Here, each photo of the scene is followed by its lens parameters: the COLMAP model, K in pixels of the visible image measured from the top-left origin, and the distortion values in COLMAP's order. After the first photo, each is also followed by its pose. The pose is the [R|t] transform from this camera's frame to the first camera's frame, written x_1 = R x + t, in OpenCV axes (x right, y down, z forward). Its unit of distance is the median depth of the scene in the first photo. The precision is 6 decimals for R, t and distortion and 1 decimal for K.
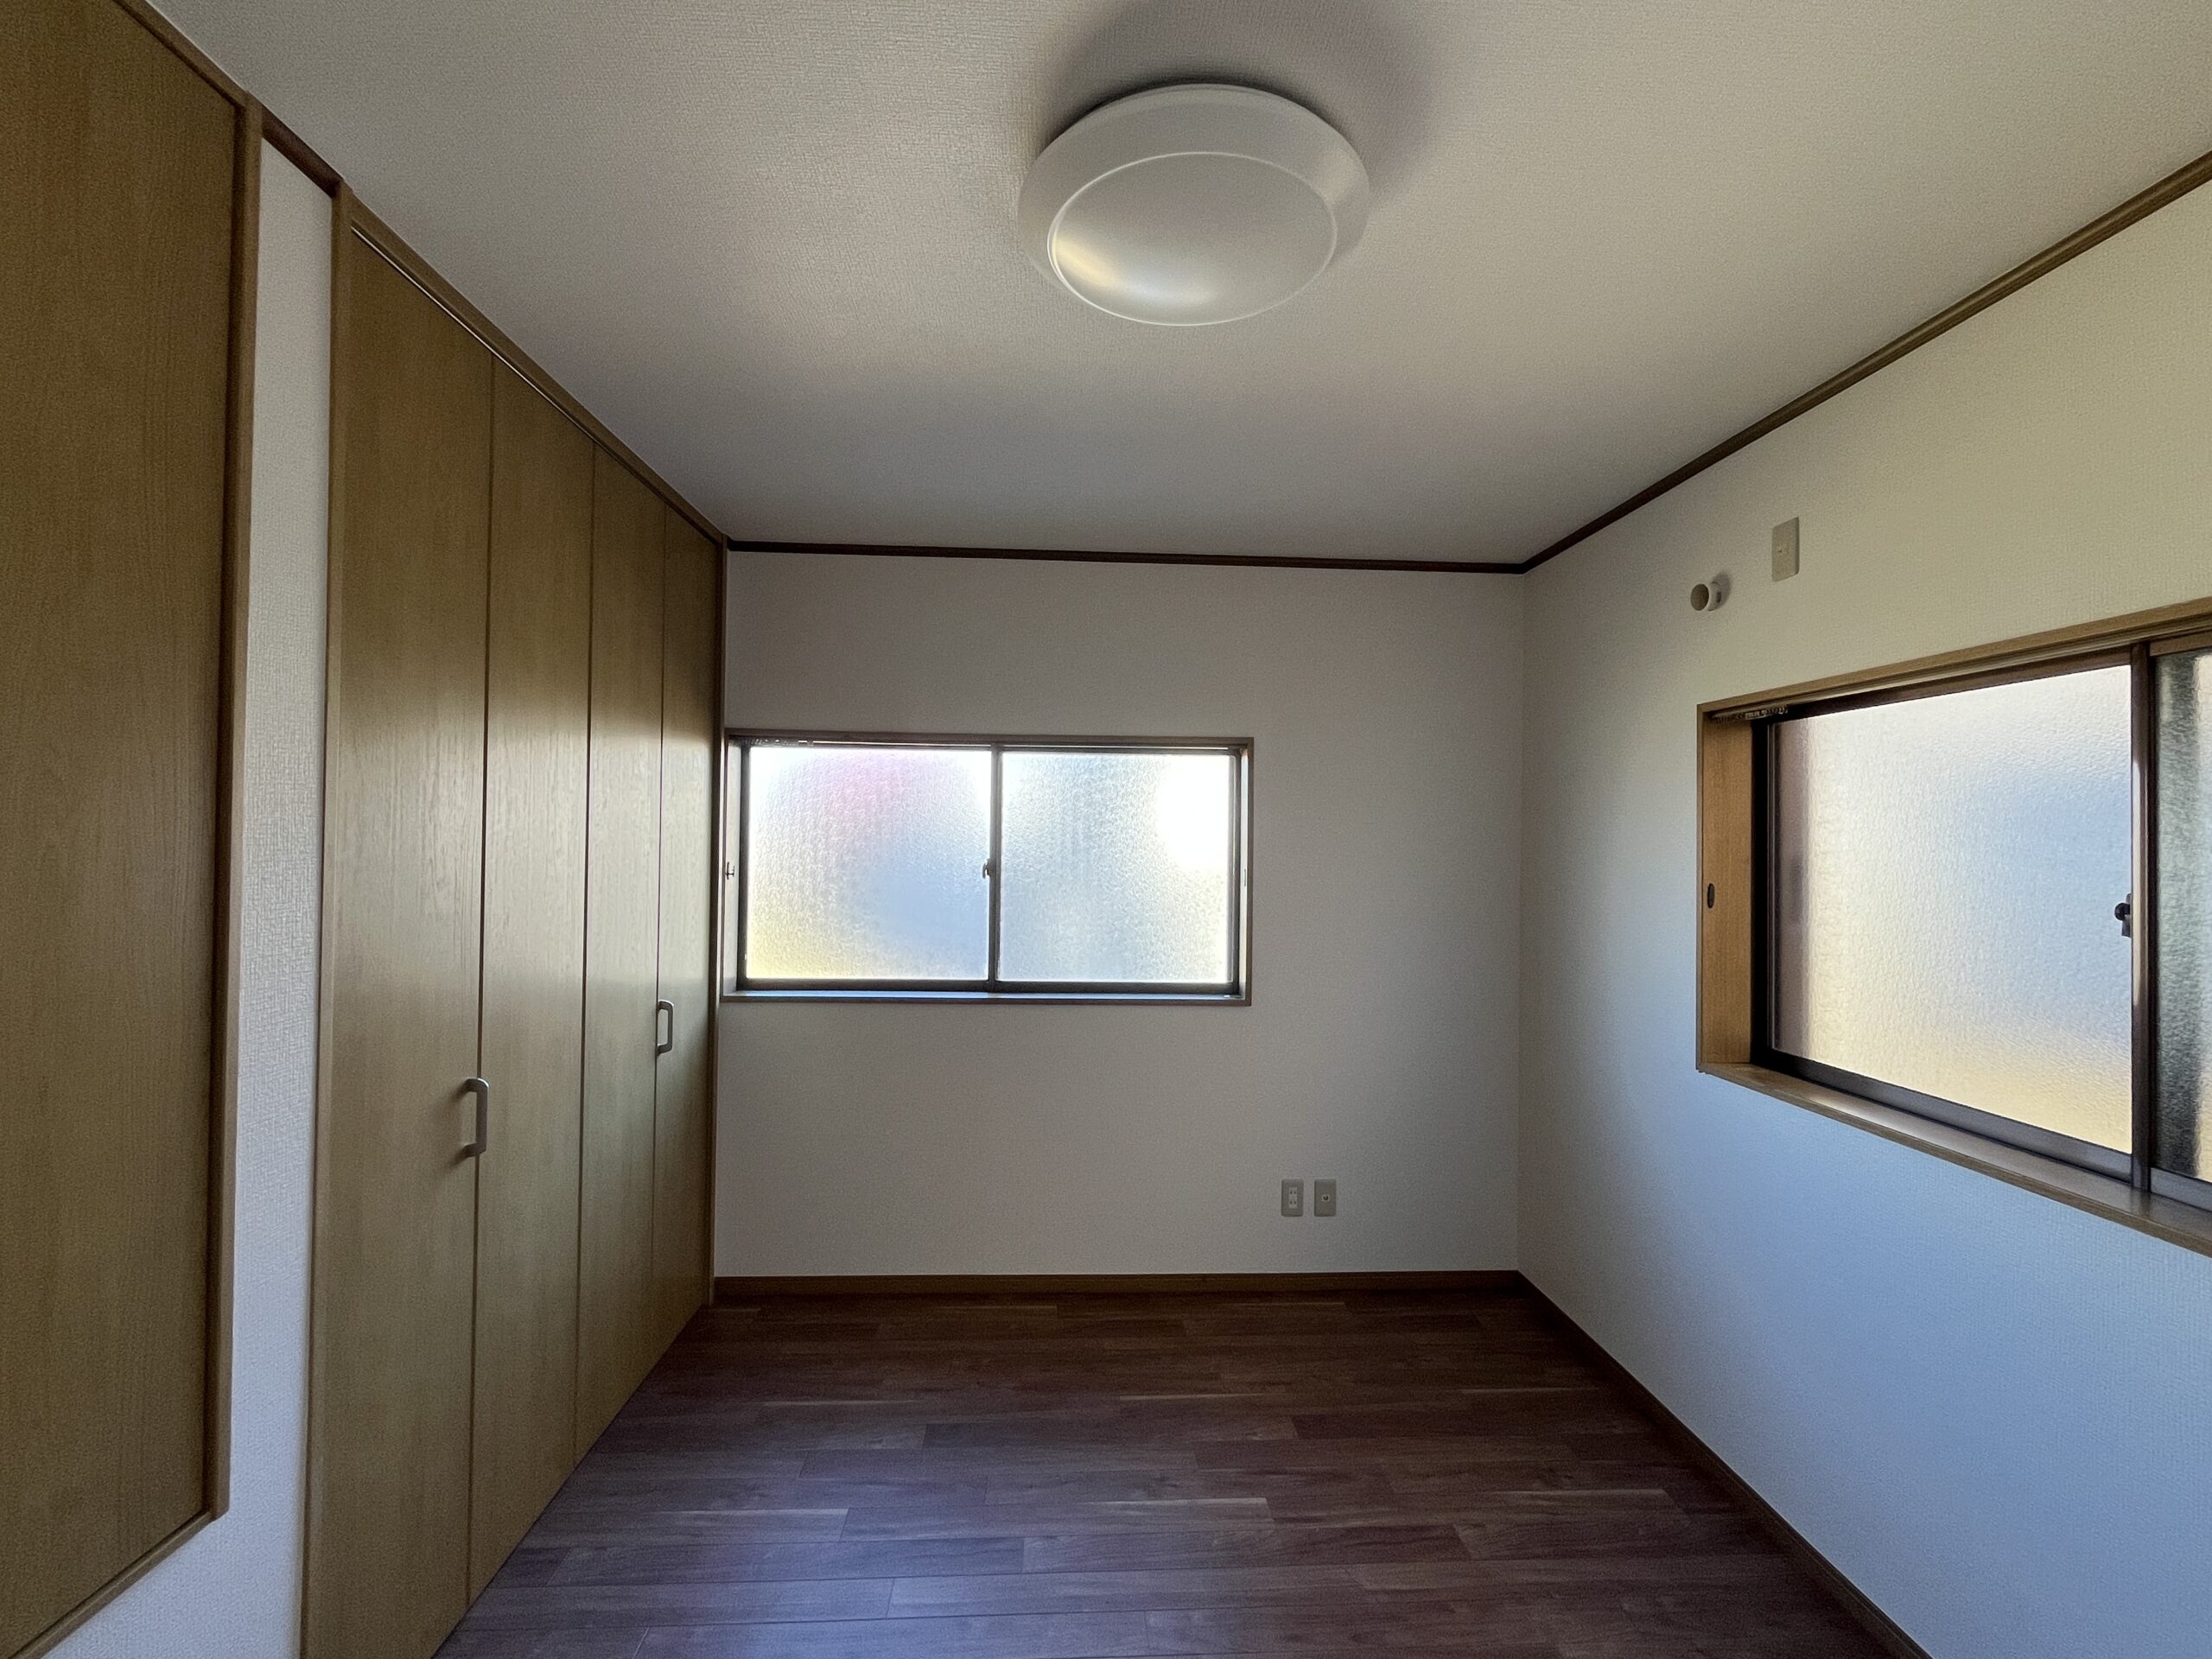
lens RADIAL K [[966.1, 0, 1110.3], [0, 966.1, 823.6], [0, 0, 1]] dist [-0.003882, -0.000209]
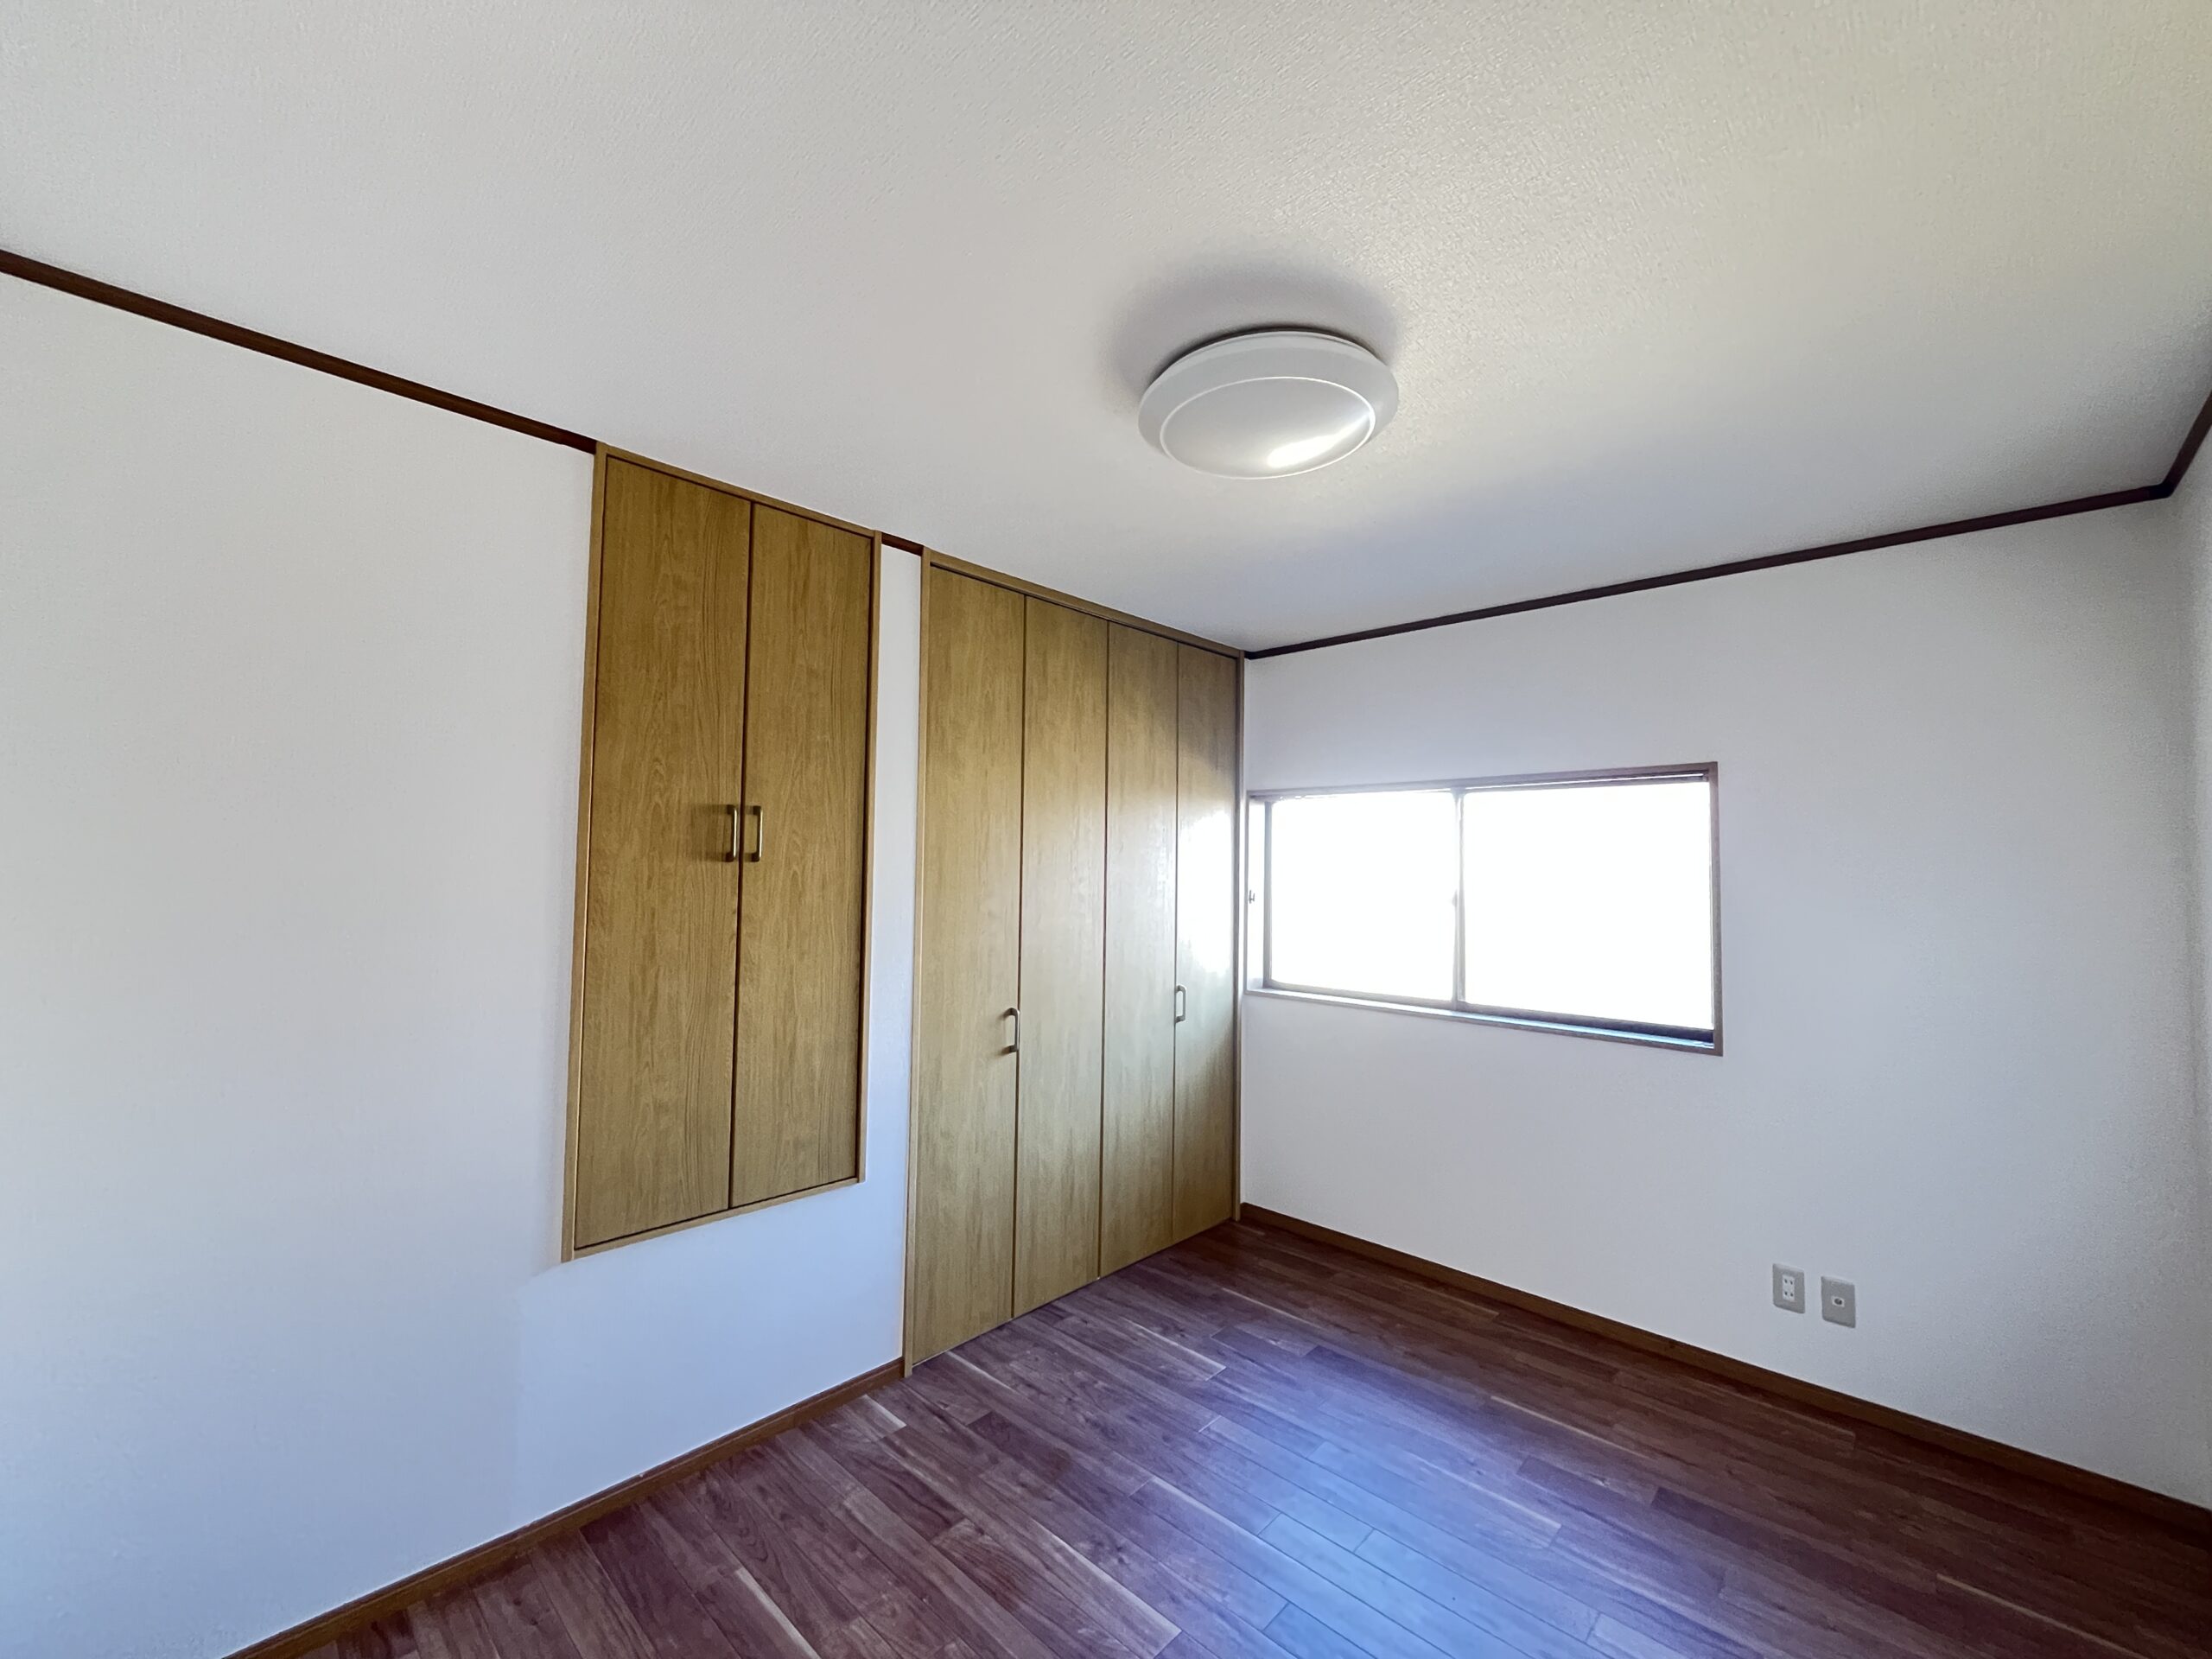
lens RADIAL K [[897.2, 0, 1106.8], [0, 897.2, 827.6], [0, 0, 1]] dist [-0.004260, 0.000410]
pose [[0.689646, -0.038149, -0.723141, 0.422984], [0.008832, 0.998980, -0.044278, 0.007128], [0.724093, 0.024149, 0.689280, -0.003790]]
